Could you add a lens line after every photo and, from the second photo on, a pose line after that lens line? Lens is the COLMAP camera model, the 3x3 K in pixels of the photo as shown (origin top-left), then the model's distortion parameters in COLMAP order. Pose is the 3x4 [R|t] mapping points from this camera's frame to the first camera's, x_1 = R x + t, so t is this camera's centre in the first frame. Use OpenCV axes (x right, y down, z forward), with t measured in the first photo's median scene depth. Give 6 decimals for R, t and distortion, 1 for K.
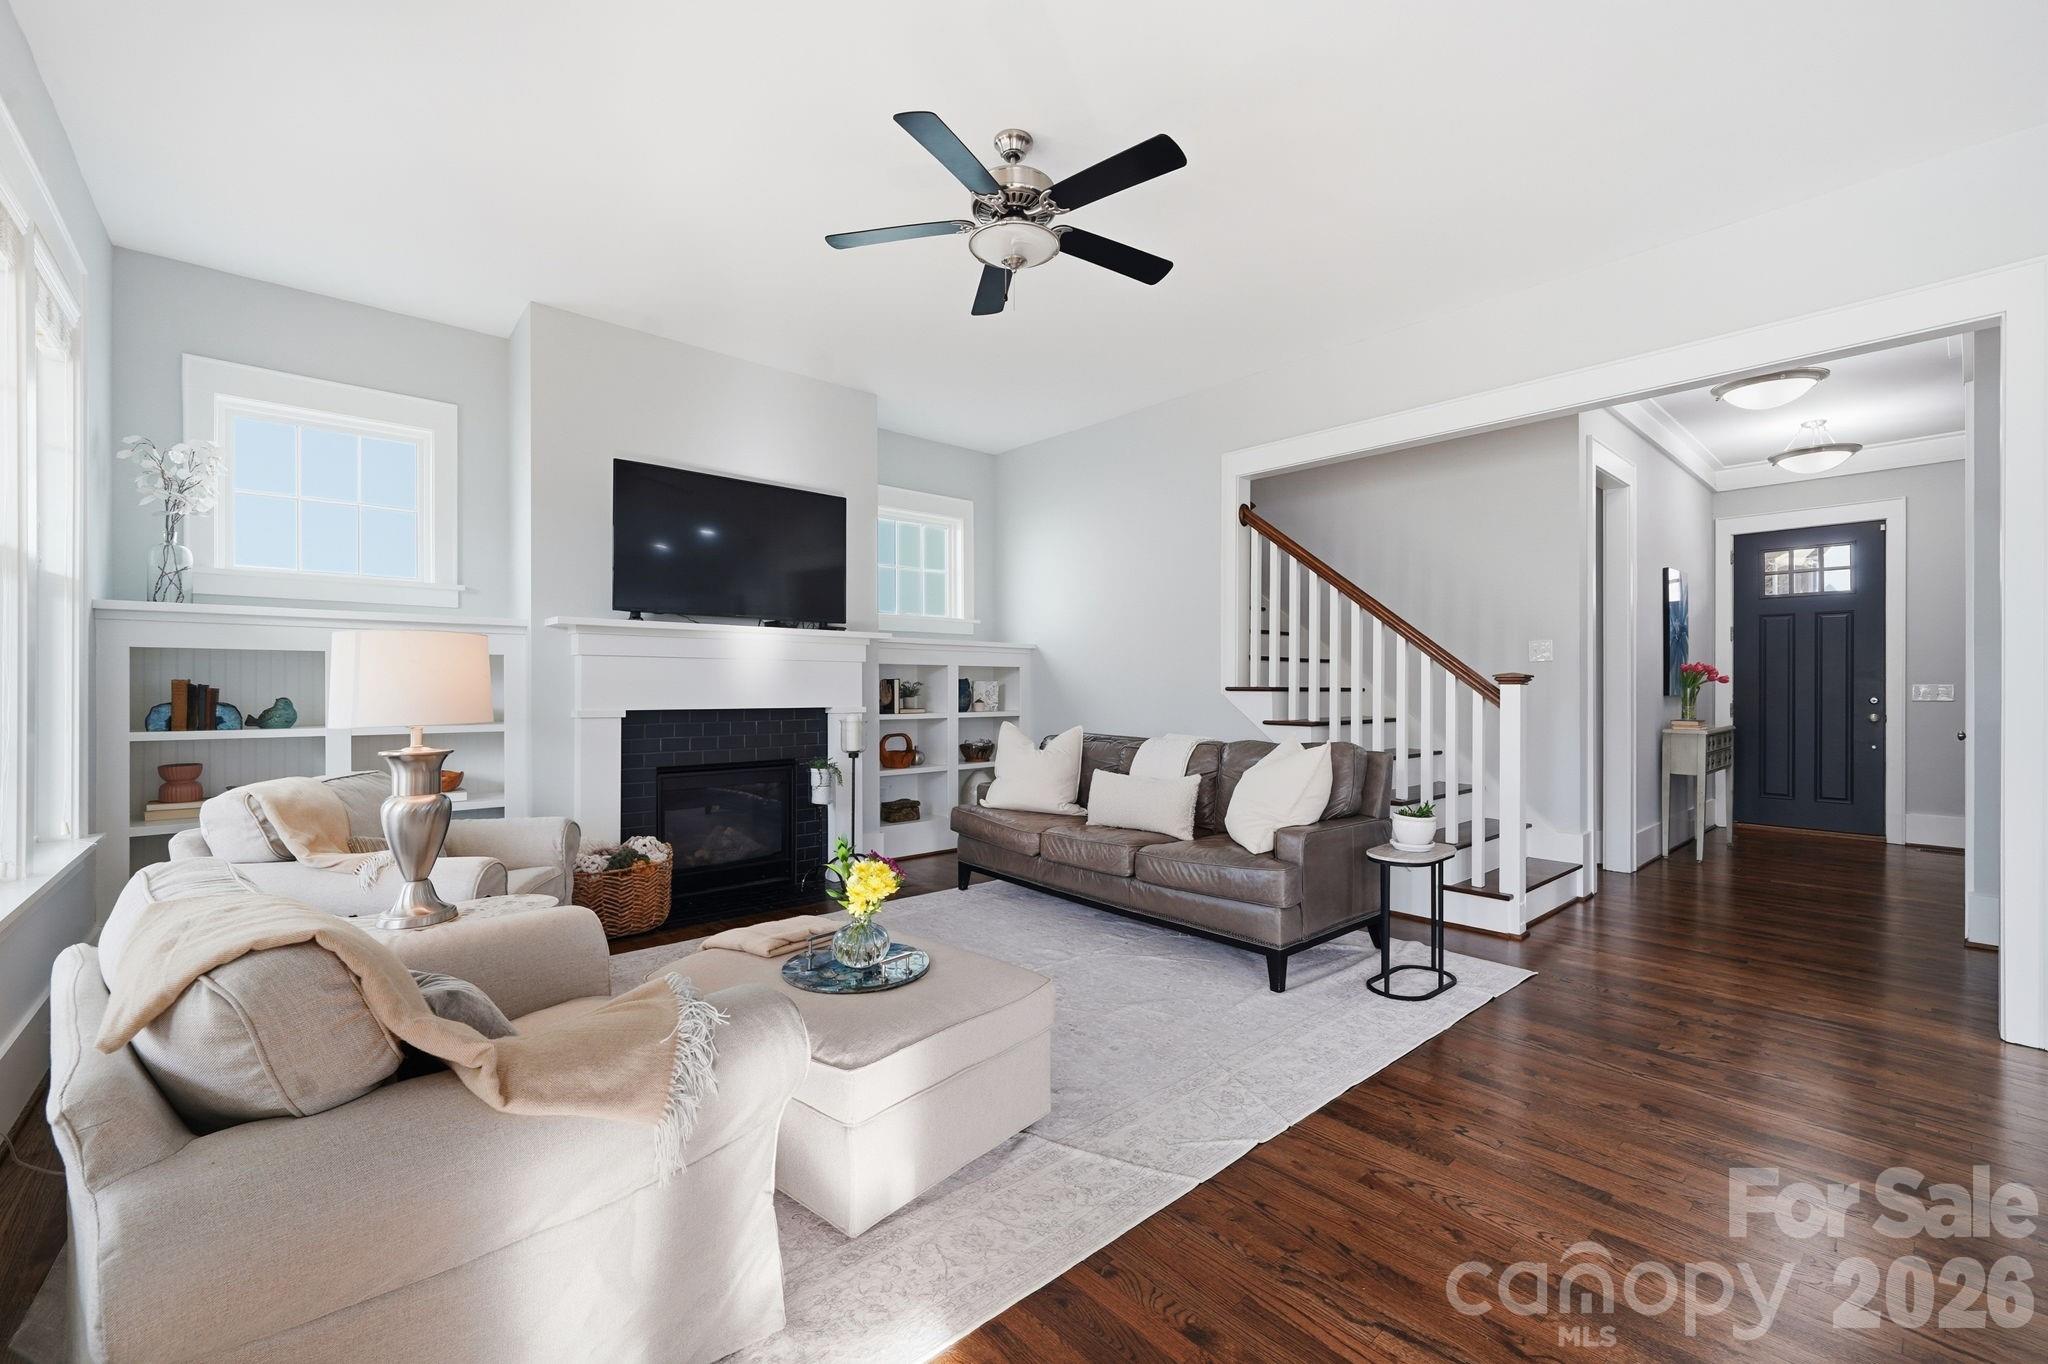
lens RADIAL K [[843.5, 0, 1035.7], [0, 843.5, 685.1], [0, 0, 1]] dist [-0.002813, 0.000749]
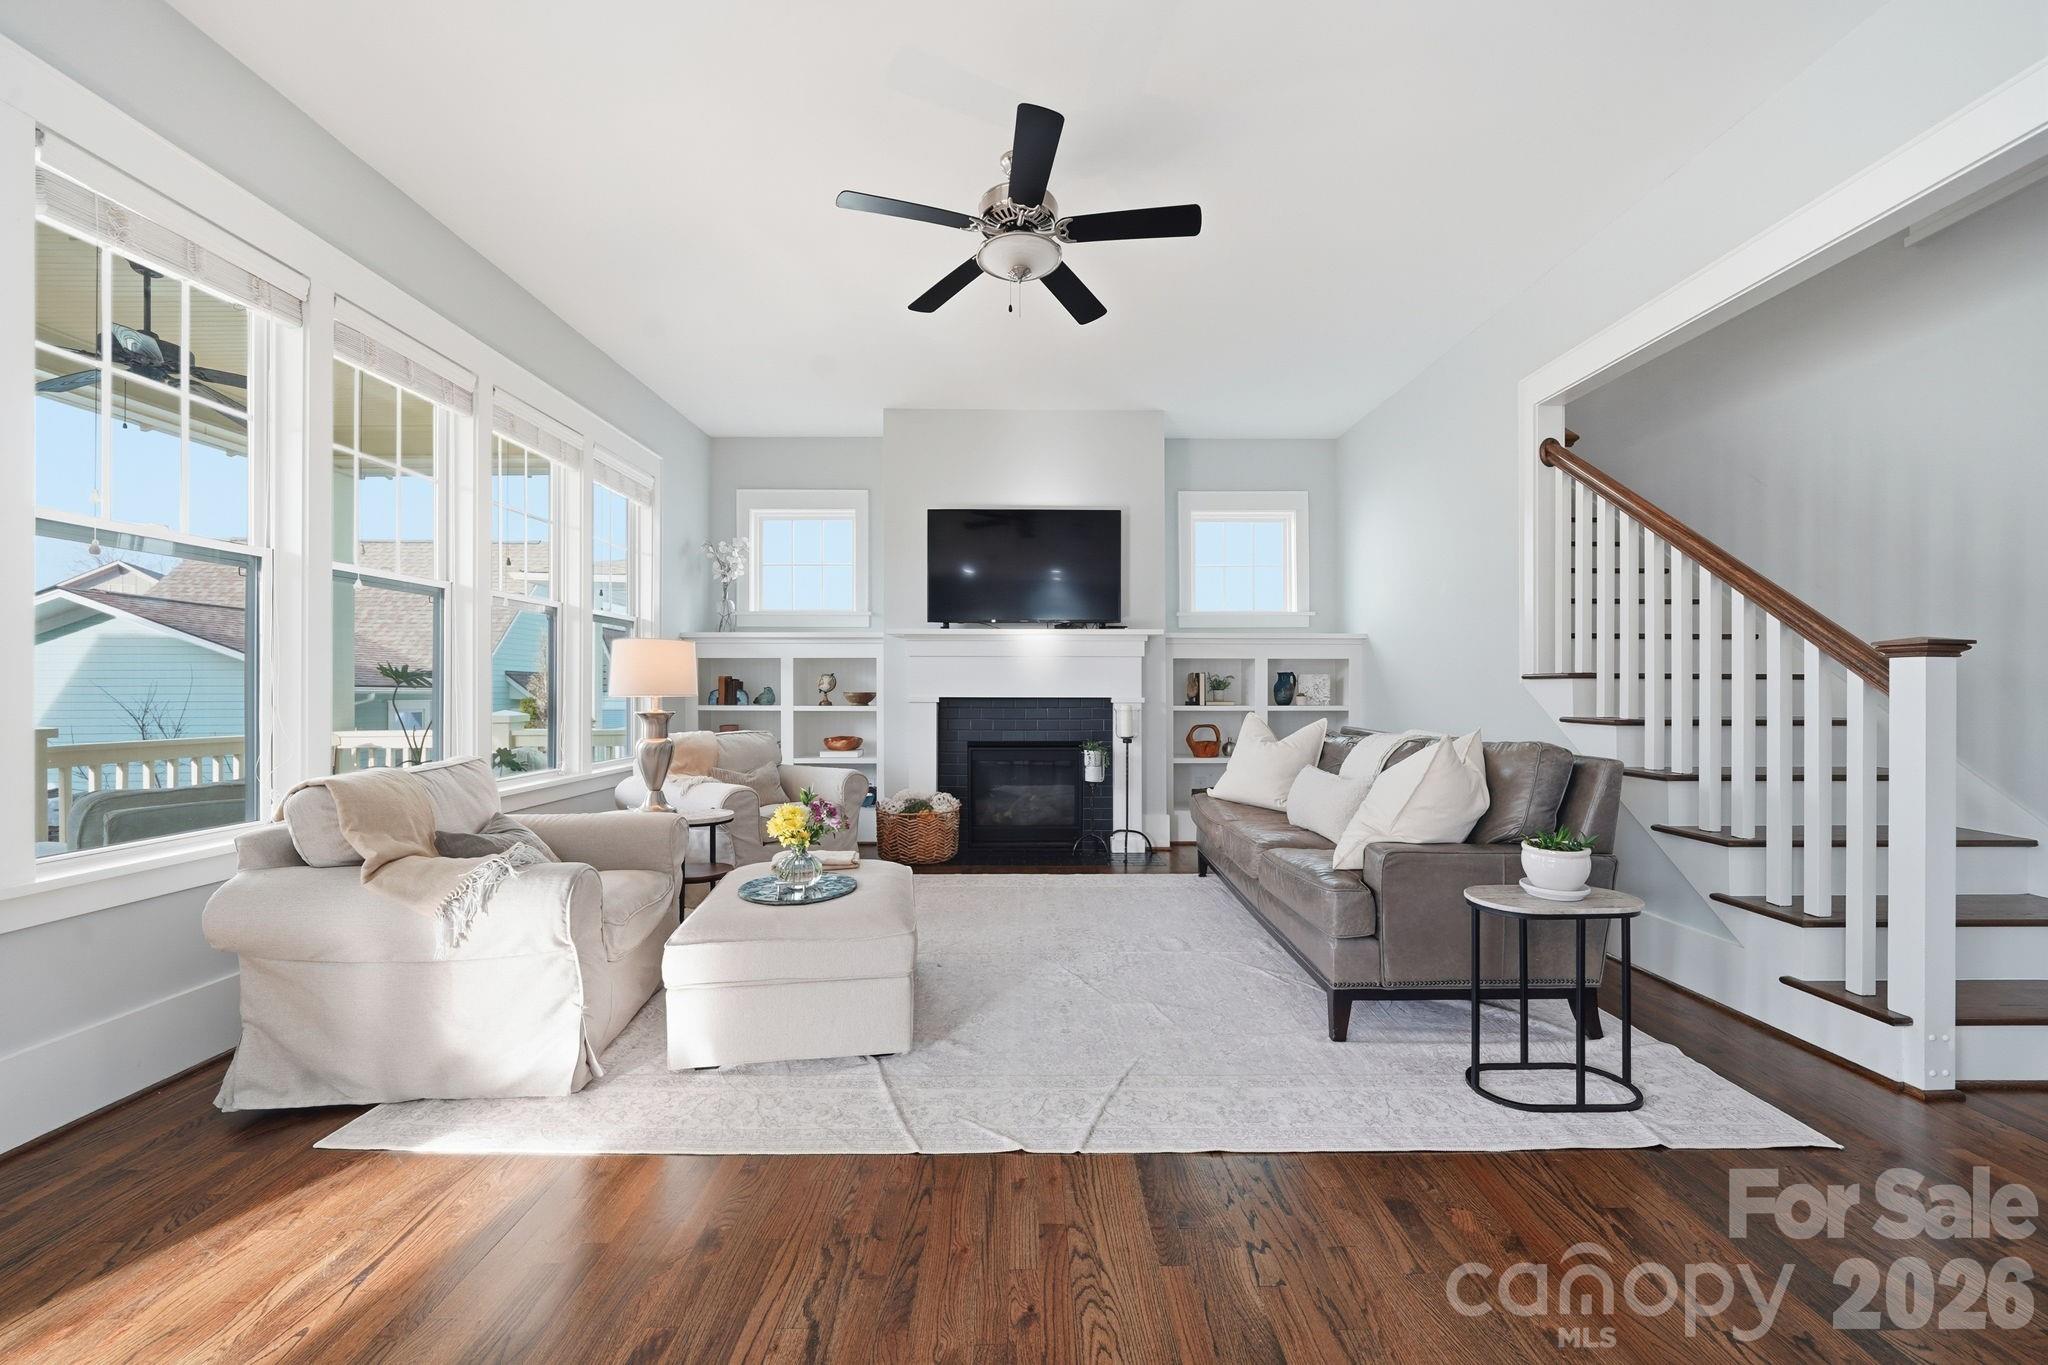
lens RADIAL K [[765.6, 0, 1029.9], [0, 765.6, 686.6], [0, 0, 1]] dist [-0.012181, 0.000148]
pose [[0.749120, -0.004105, -0.662422, 0.422347], [0.001699, 0.999989, -0.004276, 0.019164], [0.662433, 0.002077, 0.749119, 0.192017]]
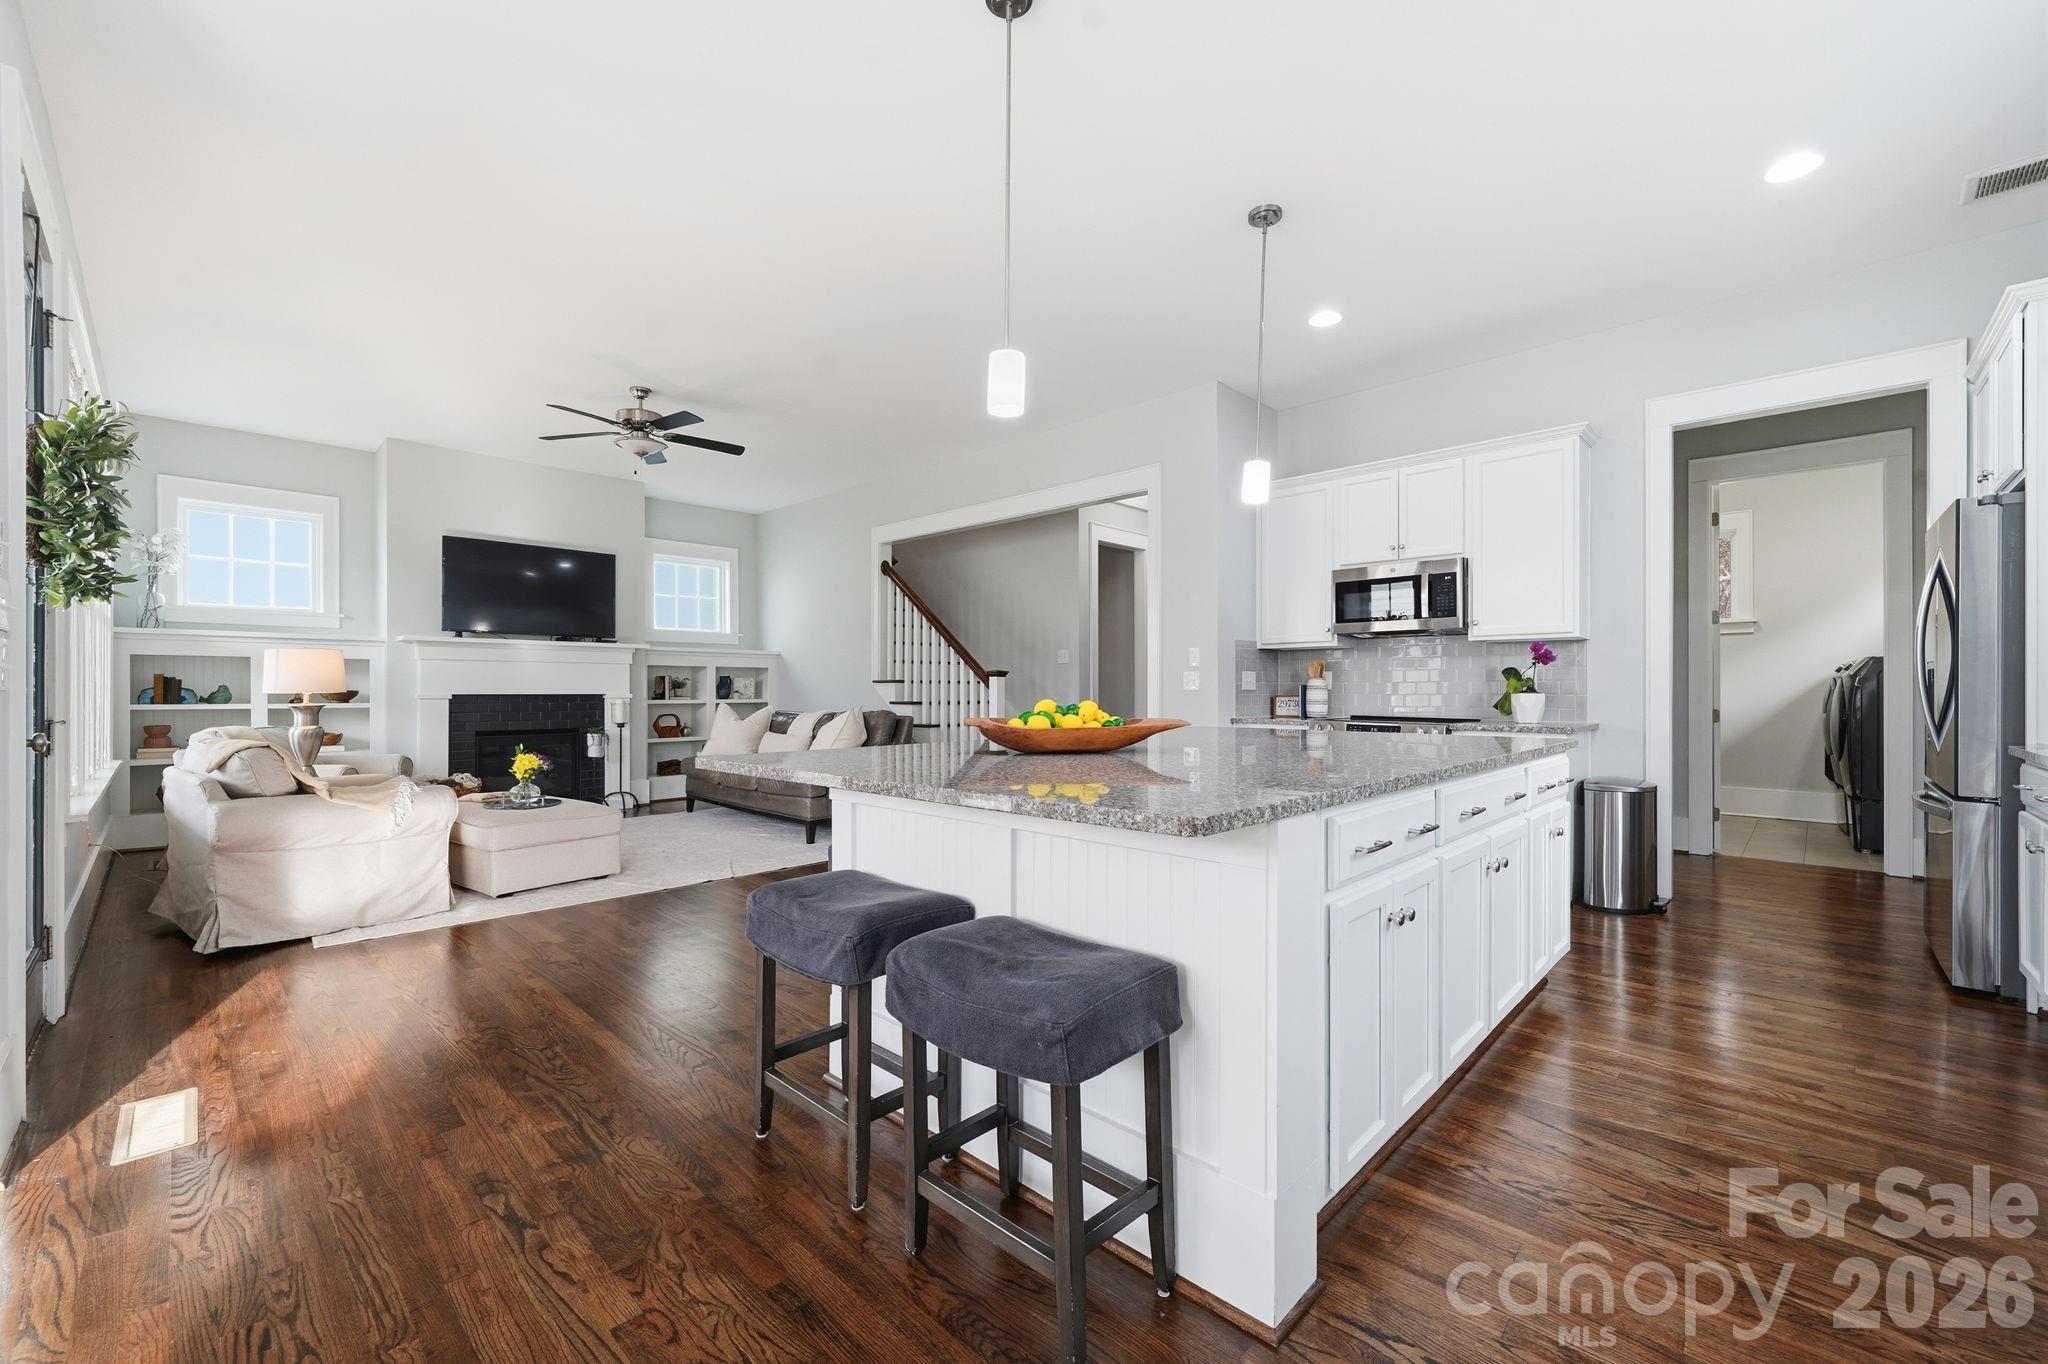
lens RADIAL K [[831.5, 0, 1032.1], [0, 831.5, 689.2], [0, 0, 1]] dist [0.000085, -0.000018]
pose [[0.997330, -0.002195, 0.072999, 0.484443], [0.002119, 0.999997, 0.001111, 0.020993], [-0.073002, -0.000954, 0.997331, -0.633130]]
